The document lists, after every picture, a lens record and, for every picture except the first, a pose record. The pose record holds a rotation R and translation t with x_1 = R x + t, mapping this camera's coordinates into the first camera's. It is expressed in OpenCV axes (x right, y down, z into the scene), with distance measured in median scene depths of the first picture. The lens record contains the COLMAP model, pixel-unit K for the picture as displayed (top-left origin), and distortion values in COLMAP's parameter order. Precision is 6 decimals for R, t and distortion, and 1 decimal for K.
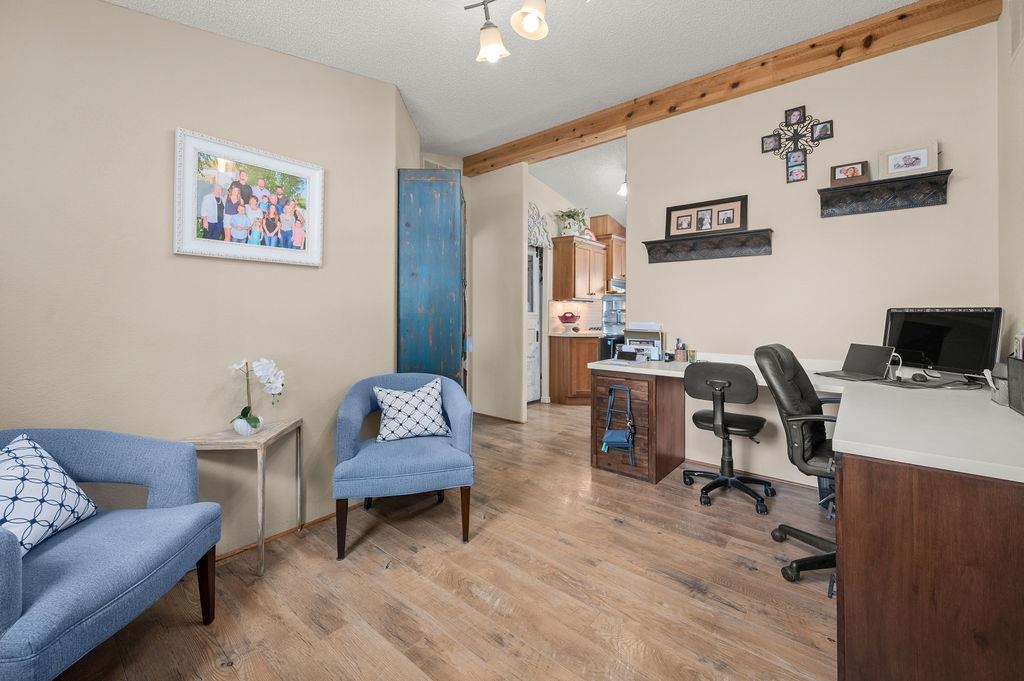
lens RADIAL K [[419.7, 0, 511.6], [0, 419.7, 315.8], [0, 0, 1]] dist [-0.000706, -0.000201]
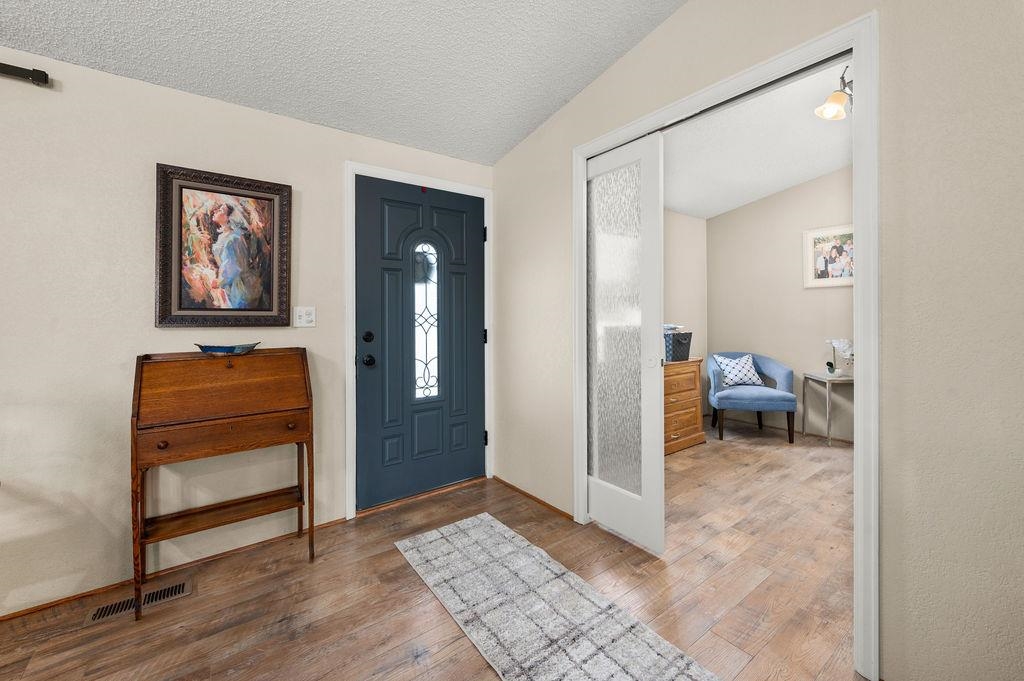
lens RADIAL K [[414.1, 0, 509.3], [0, 414.1, 308.2], [0, 0, 1]] dist [-0.001446, -0.000180]
pose [[-0.224715, -0.022193, -0.974172, 1.644404], [0.008763, 0.999654, -0.024795, -0.001816], [0.974385, -0.014109, -0.224443, -0.029098]]
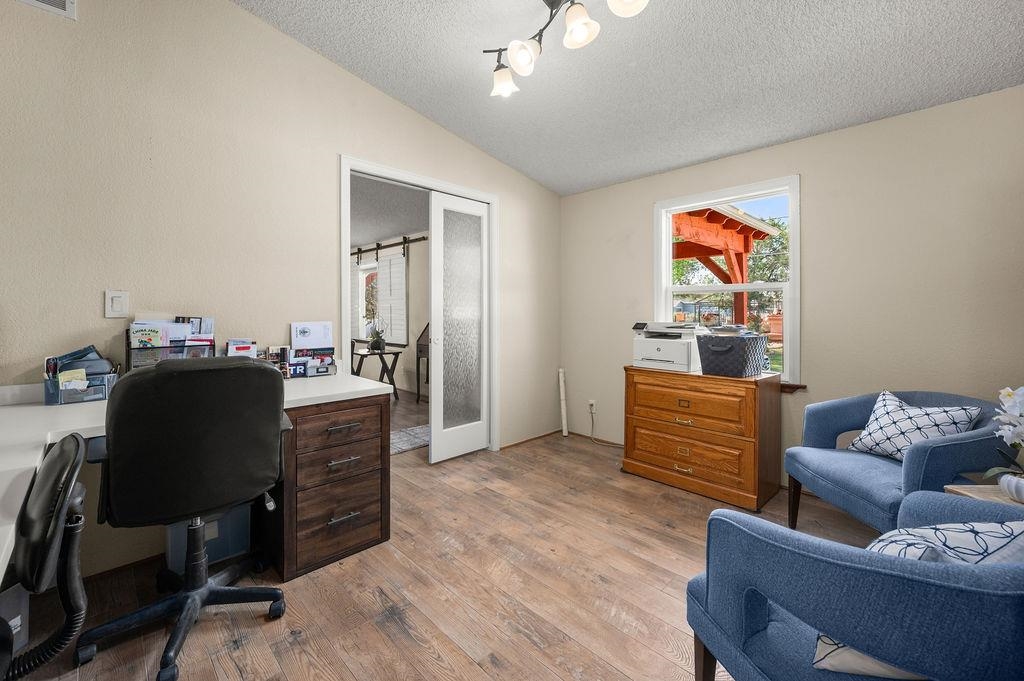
lens RADIAL K [[419.7, 0, 511.6], [0, 419.7, 315.8], [0, 0, 1]] dist [-0.000706, -0.000201]
pose [[-0.996366, -0.005724, 0.084988, 0.107989], [-0.005102, 0.999959, 0.007544, -0.000745], [-0.085028, 0.007083, -0.996353, 1.763809]]
